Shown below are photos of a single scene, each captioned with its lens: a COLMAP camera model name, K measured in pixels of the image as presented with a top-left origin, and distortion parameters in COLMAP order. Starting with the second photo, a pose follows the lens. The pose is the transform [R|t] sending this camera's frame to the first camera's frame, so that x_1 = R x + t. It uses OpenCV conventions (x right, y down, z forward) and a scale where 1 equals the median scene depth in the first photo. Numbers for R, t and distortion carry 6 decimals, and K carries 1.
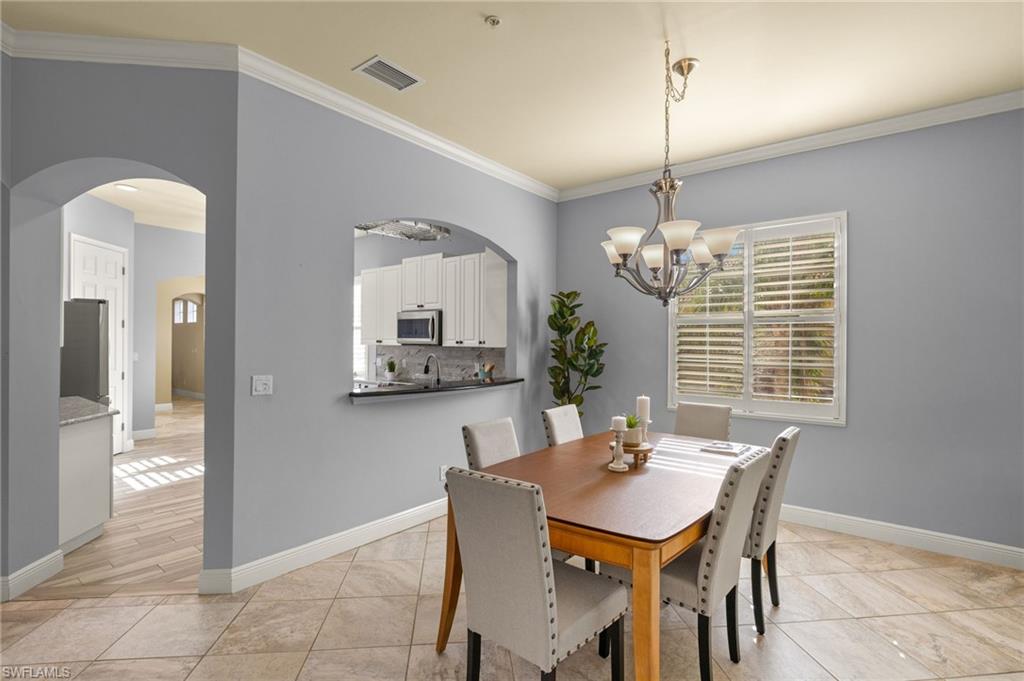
lens RADIAL K [[494.1, 0, 512.0], [0, 494.1, 340.5], [0, 0, 1]] dist [0.001837, 0.000723]
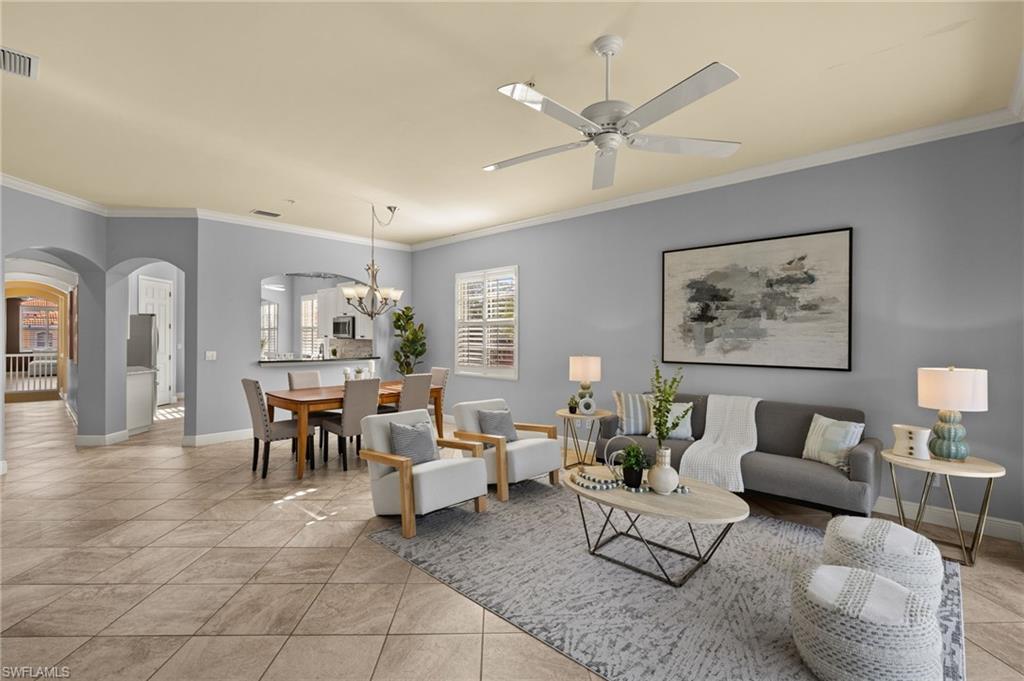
lens RADIAL K [[464.5, 0, 513.0], [0, 464.5, 337.4], [0, 0, 1]] dist [0.000578, -0.000098]
pose [[0.997092, -0.004361, -0.076080, 0.610624], [0.004630, 0.999984, 0.003353, 0.004207], [0.076064, -0.003696, 0.997096, -0.592835]]
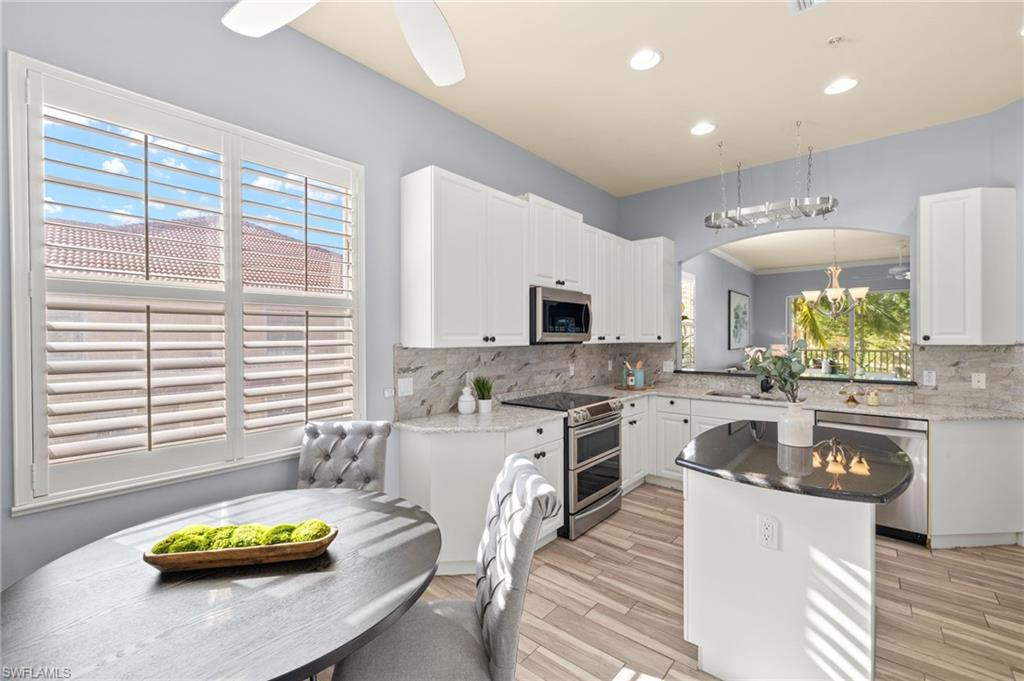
lens RADIAL K [[433.8, 0, 512.0], [0, 433.8, 340.5], [0, 0, 1]] dist [-0.000159, -0.000008]
pose [[0.027039, -0.016822, 0.999493, -0.928886], [0.002827, 0.999856, 0.016752, -0.005501], [-0.999630, 0.002373, 0.027082, 1.293666]]
